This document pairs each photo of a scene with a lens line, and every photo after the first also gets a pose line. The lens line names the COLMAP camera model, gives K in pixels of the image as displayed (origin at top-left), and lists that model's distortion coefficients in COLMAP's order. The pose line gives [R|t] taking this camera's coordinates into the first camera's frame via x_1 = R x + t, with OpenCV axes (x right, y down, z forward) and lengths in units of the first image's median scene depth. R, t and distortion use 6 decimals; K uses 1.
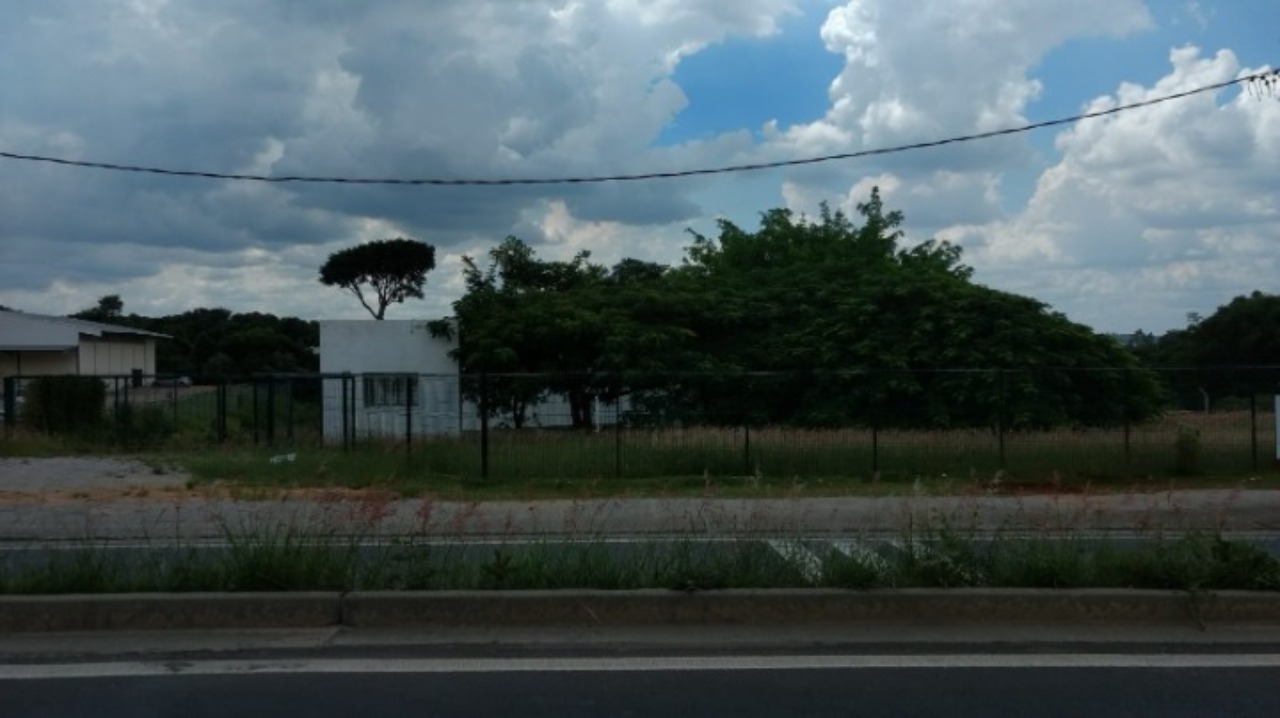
lens RADIAL K [[1006.9, 0, 630.8], [0, 1006.9, 356.1], [0, 0, 1]] dist [0.021147, 0.033627]
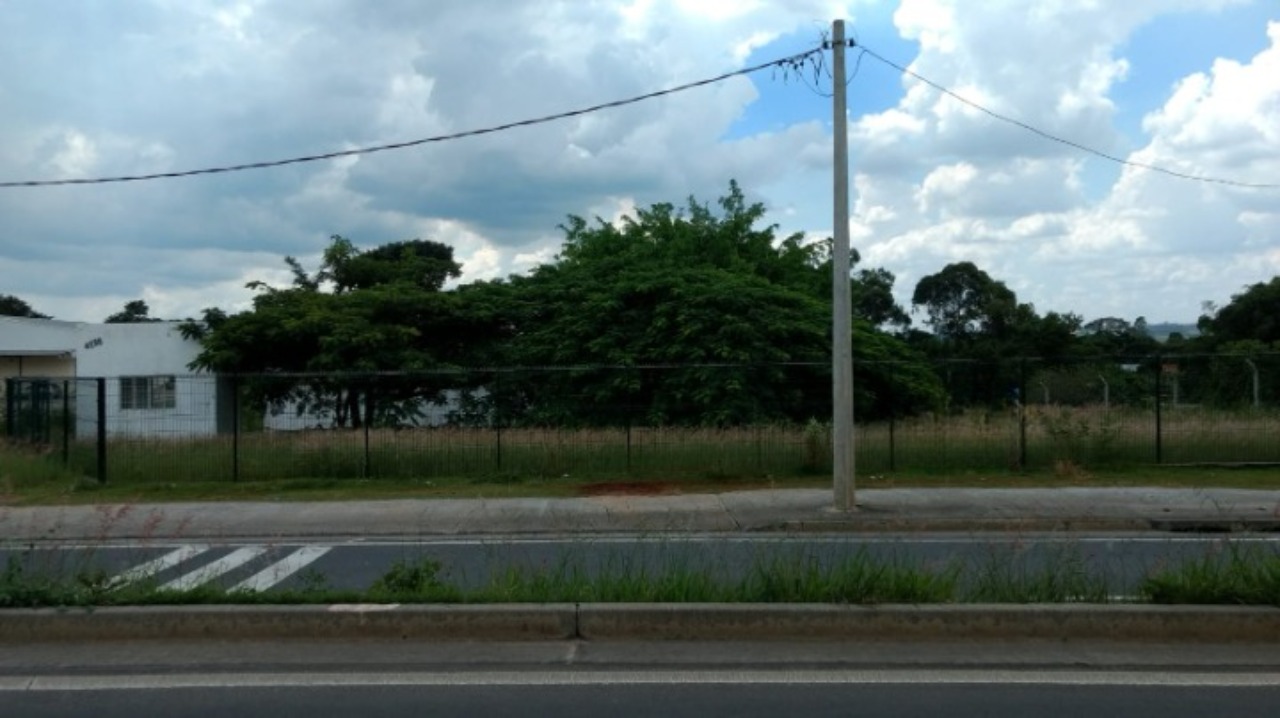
lens RADIAL K [[1006.9, 0, 633.0], [0, 1006.9, 366.1], [0, 0, 1]] dist [0.021147, 0.033627]
pose [[0.997497, -0.011055, -0.069836, 0.051952], [0.011986, 0.999845, 0.012926, -0.000036], [0.069682, -0.013731, 0.997475, 0.004064]]
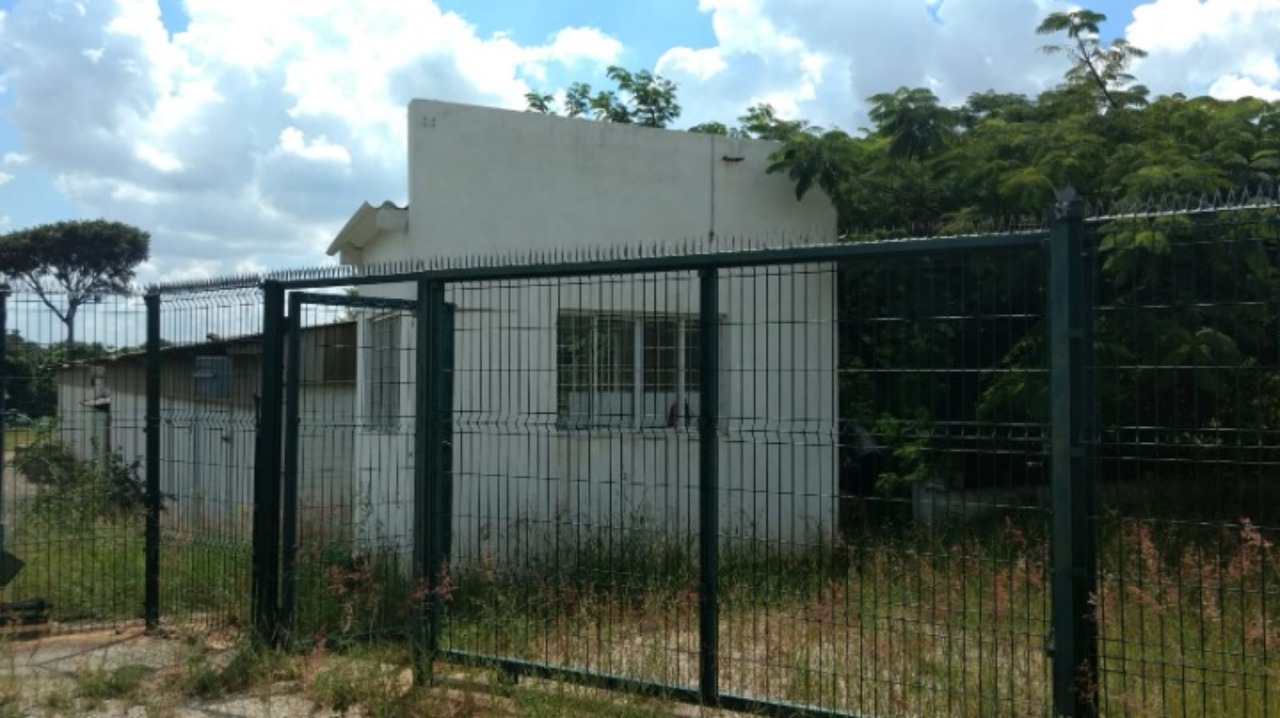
lens RADIAL K [[985.1, 0, 651.4], [0, 985.1, 351.2], [0, 0, 1]] dist [0.028024, 0.003867]
pose [[0.951902, 0.014706, 0.306051, -0.052079], [-0.006118, 0.999561, -0.028998, 0.005751], [-0.306343, 0.025731, 0.951573, 0.119948]]
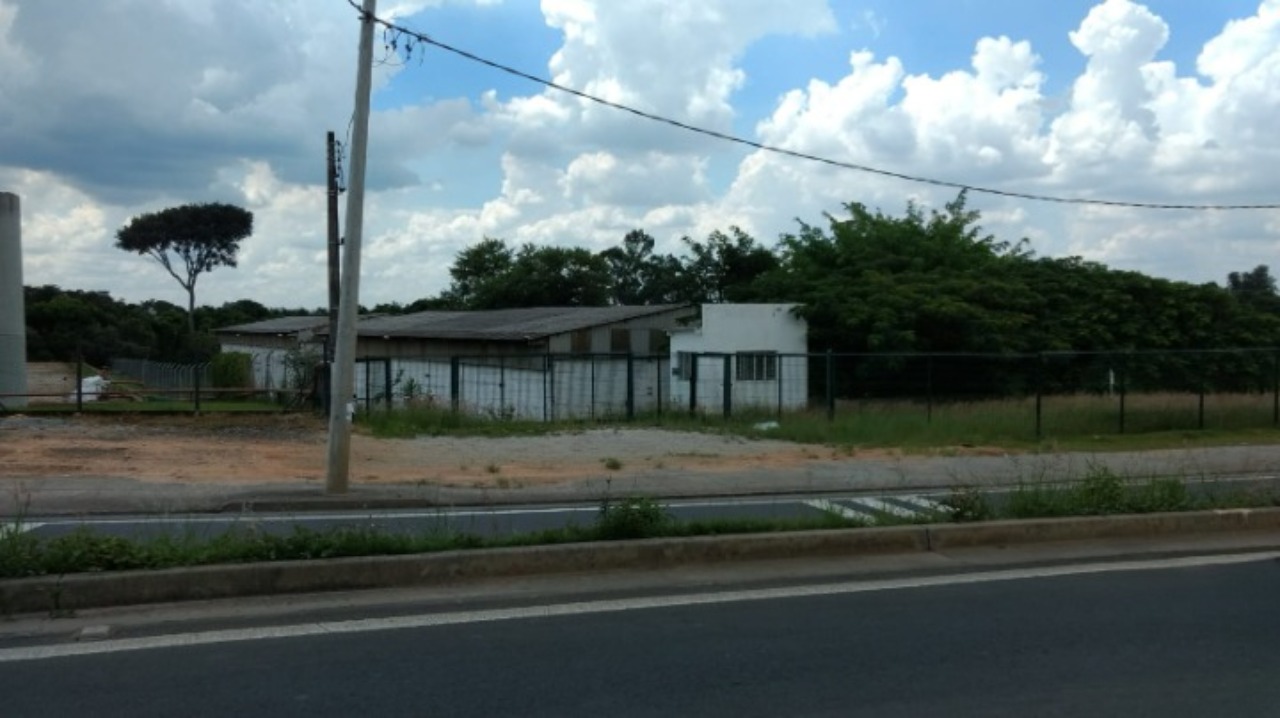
lens RADIAL K [[1006.9, 0, 634.0], [0, 1006.9, 364.1], [0, 0, 1]] dist [0.021147, 0.033627]
pose [[0.961093, -0.006886, 0.276138, -0.110599], [-0.002747, 0.999402, 0.034481, -0.001112], [-0.276210, -0.033898, 0.960499, -0.006673]]
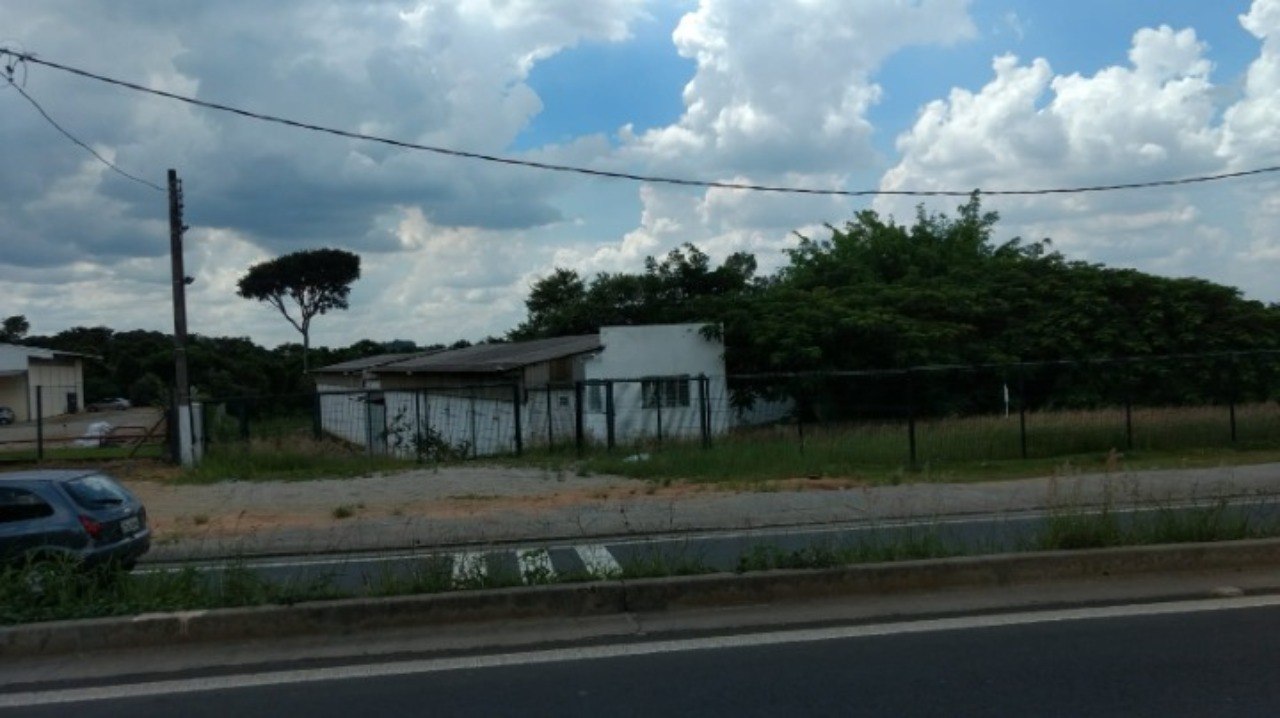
lens RADIAL K [[1006.9, 0, 631.3], [0, 1006.9, 358.1], [0, 0, 1]] dist [0.021147, 0.033627]
pose [[0.990245, -0.036218, 0.134547, -0.066860], [0.036486, 0.999334, 0.000469, -0.000540], [-0.134474, 0.004444, 0.990907, -0.003931]]
